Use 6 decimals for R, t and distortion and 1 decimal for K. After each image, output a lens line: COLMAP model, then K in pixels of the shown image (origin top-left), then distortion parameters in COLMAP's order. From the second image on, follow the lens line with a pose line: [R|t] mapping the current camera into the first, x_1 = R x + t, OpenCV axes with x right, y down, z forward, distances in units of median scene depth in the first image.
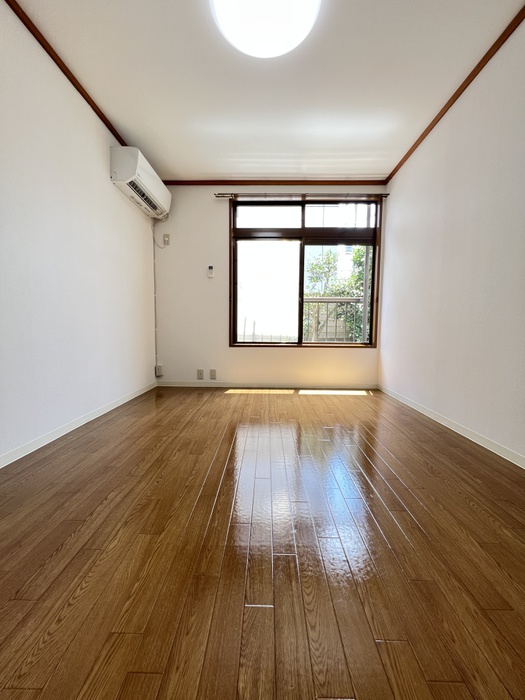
lens RADIAL K [[271.9, 0, 262.2], [0, 271.9, 351.2], [0, 0, 1]] dist [-0.000826, 0.000837]
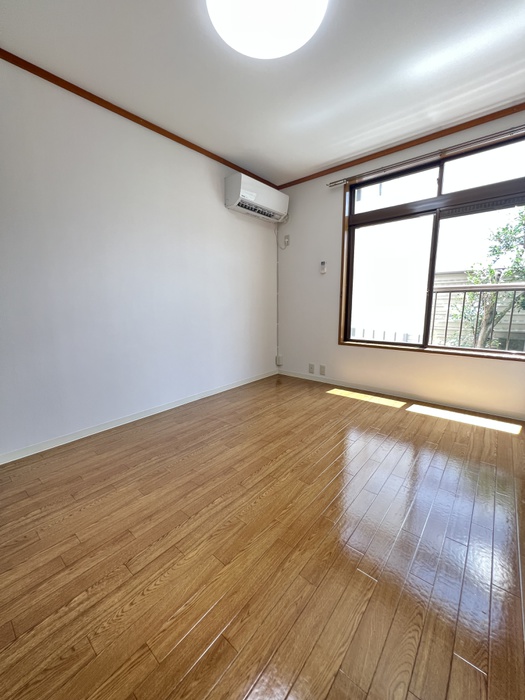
lens RADIAL K [[271.9, 0, 264.5], [0, 271.9, 353.6], [0, 0, 1]] dist [-0.000826, 0.000837]
pose [[0.786789, 0.096731, -0.609596, 0.269901], [-0.039104, 0.993471, 0.107173, -0.078755], [0.615983, -0.060485, 0.785434, 0.077083]]
